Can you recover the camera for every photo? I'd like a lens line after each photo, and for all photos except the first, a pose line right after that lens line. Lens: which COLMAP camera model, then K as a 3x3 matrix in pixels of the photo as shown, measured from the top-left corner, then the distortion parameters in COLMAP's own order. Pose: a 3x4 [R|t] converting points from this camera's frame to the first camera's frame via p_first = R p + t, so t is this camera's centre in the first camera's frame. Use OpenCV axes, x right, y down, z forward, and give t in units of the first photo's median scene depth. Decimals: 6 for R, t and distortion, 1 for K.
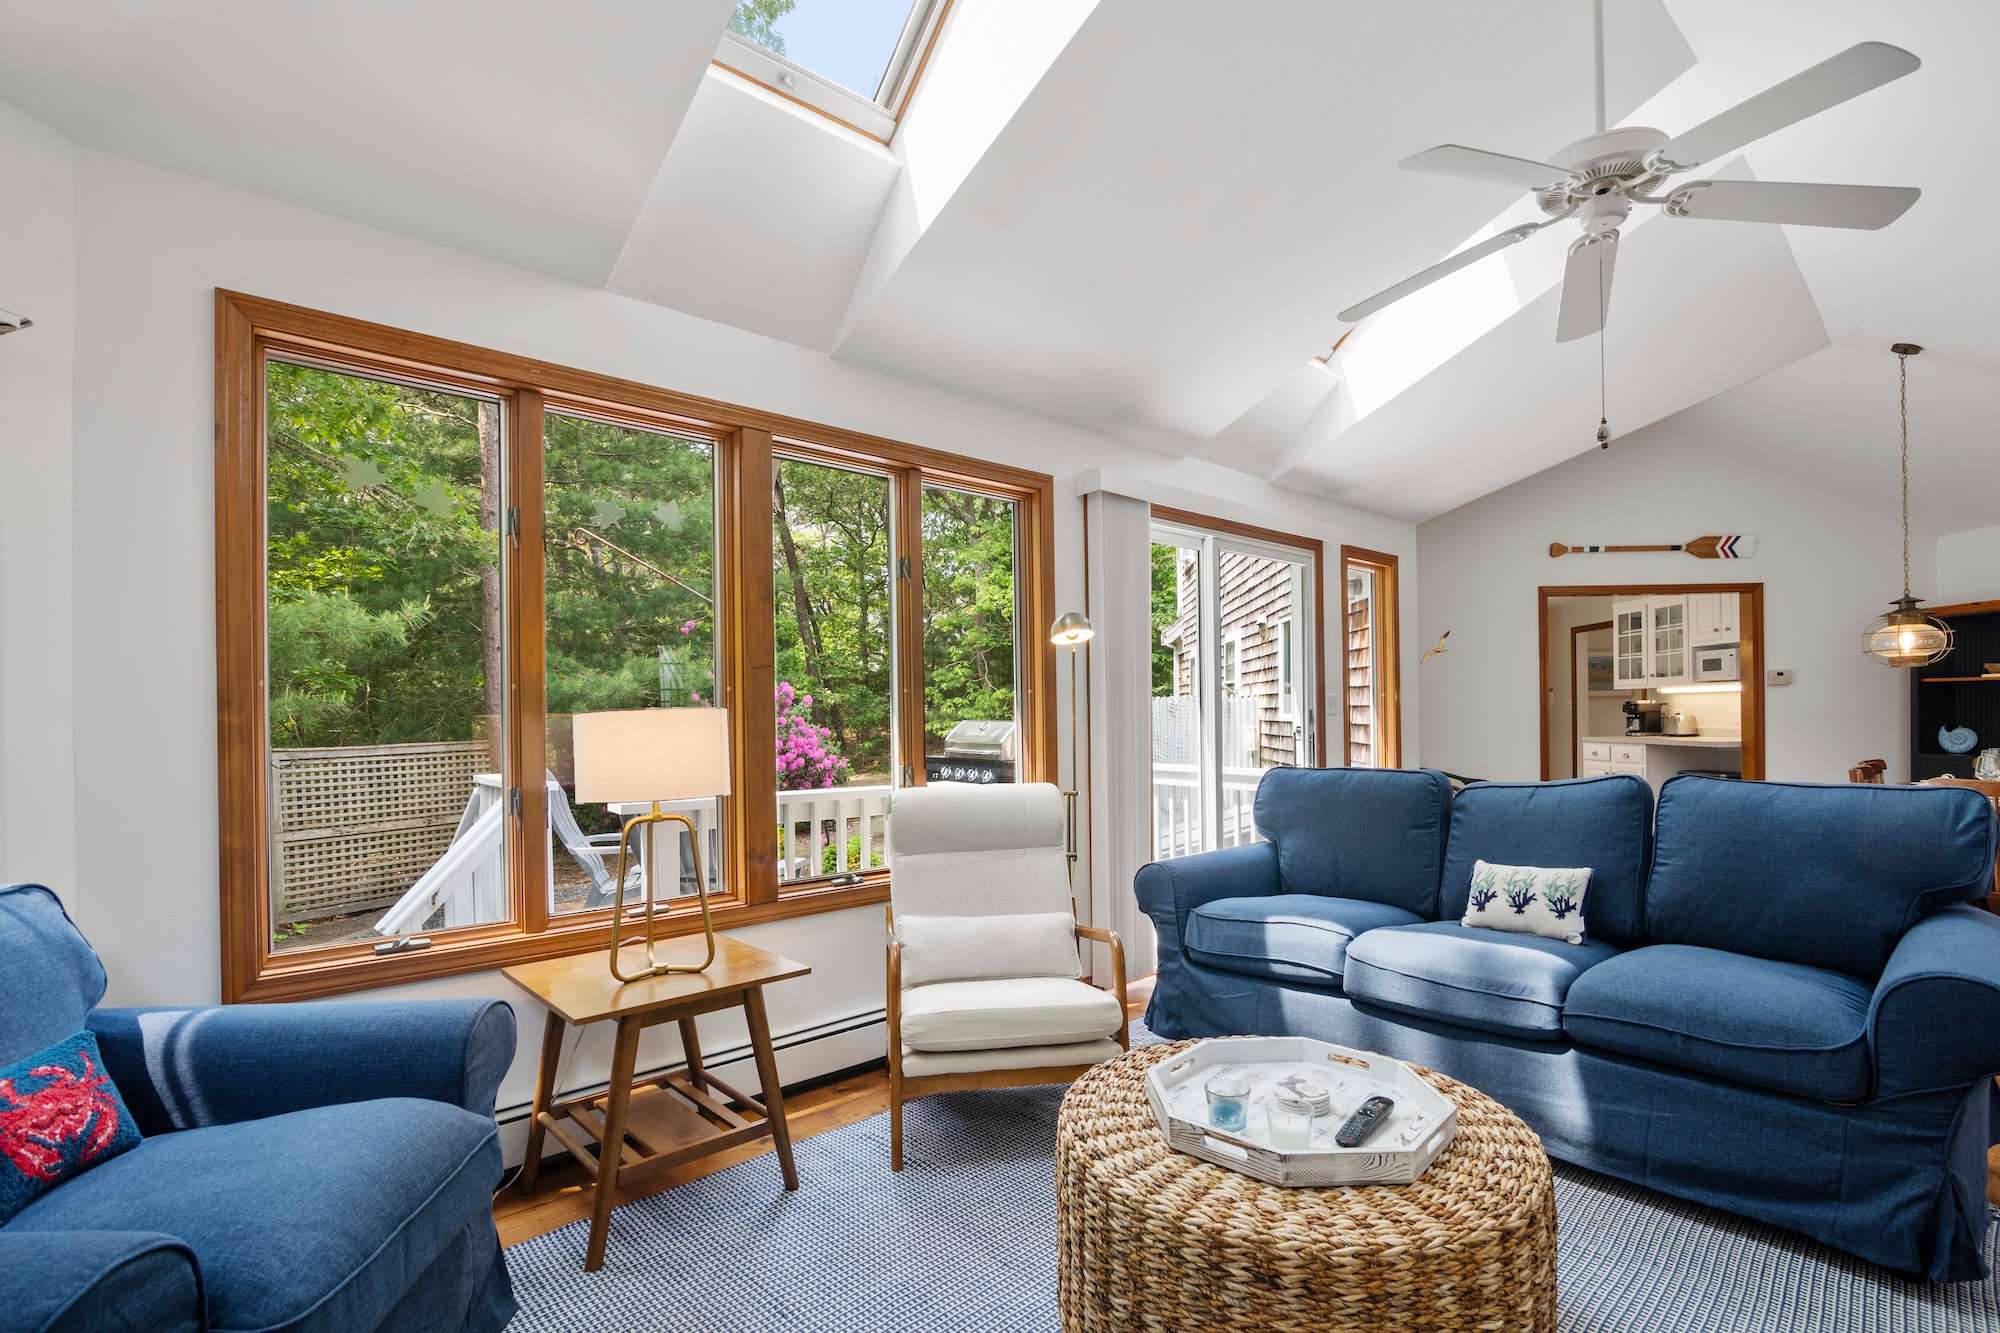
lens RADIAL K [[924.0, 0, 991.8], [0, 924.0, 716.3], [0, 0, 1]] dist [-0.011859, 0.001092]
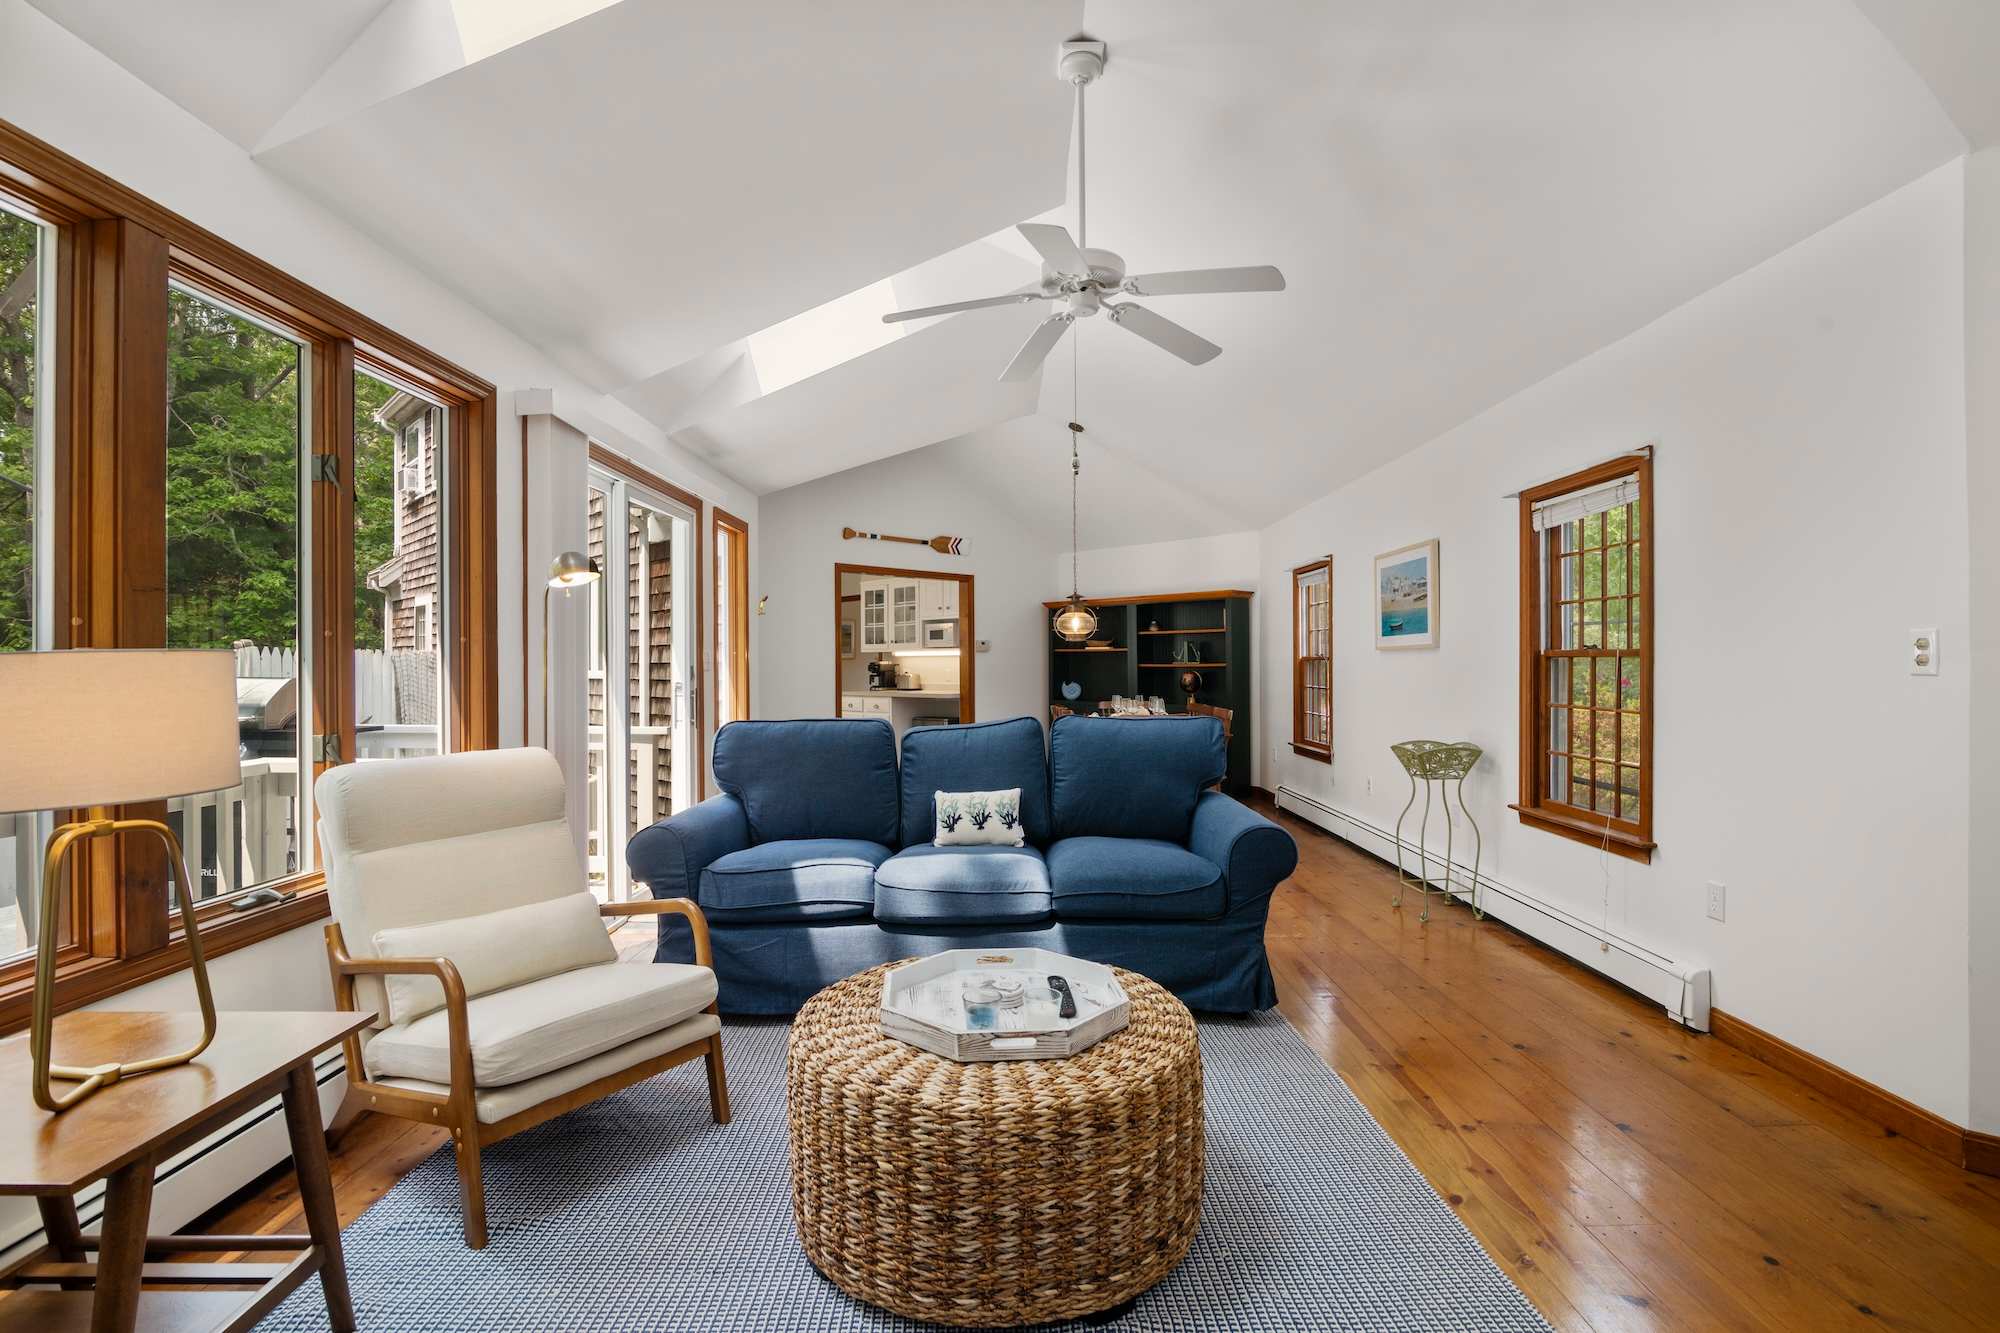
lens RADIAL K [[946.5, 0, 960.9], [0, 946.5, 657.8], [0, 0, 1]] dist [-0.005811, 0.000294]
pose [[0.682685, 0.016047, 0.730537, -0.357391], [-0.002494, 0.999804, -0.019630, 0.006033], [-0.730709, 0.011579, 0.682591, 0.128213]]
